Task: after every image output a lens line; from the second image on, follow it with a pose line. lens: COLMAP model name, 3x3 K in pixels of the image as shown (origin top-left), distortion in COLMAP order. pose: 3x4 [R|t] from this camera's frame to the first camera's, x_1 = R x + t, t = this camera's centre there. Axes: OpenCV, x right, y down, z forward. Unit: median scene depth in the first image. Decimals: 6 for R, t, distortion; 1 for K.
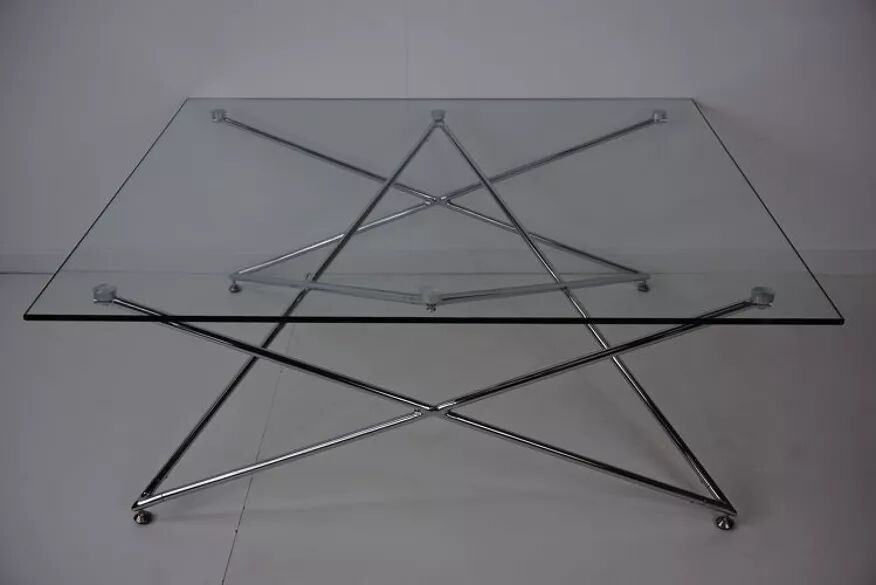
lens RADIAL K [[1006.0, 0, 437.7], [0, 1006.0, 319.6], [0, 0, 1]] dist [0.090869, 0.000000]
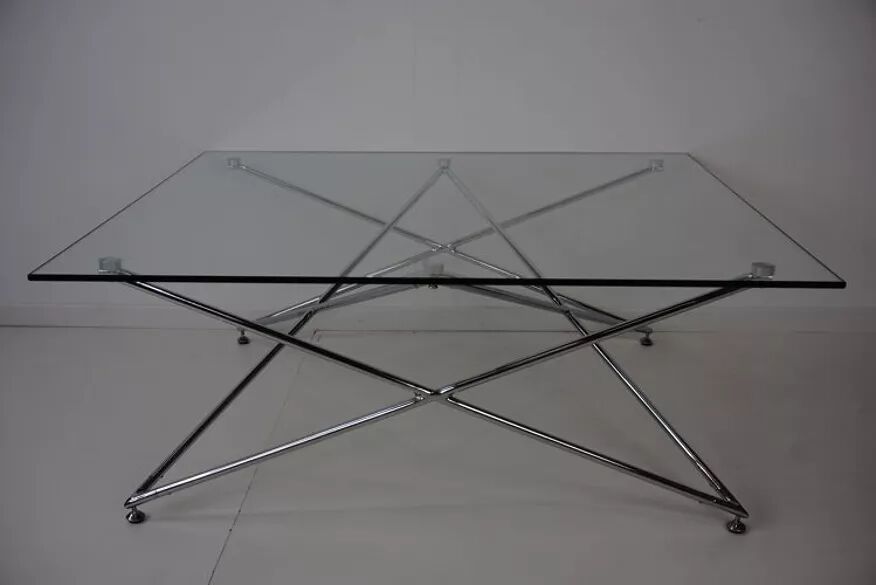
lens RADIAL K [[984.1, 0, 439.1], [0, 984.1, 292.0], [0, 0, 1]] dist [0.084327, 0.000000]
pose [[0.999934, 0.006468, -0.009508, 0.007968], [-0.008021, 0.984764, -0.173711, 0.144427], [0.008240, 0.173776, 0.984751, 0.028005]]
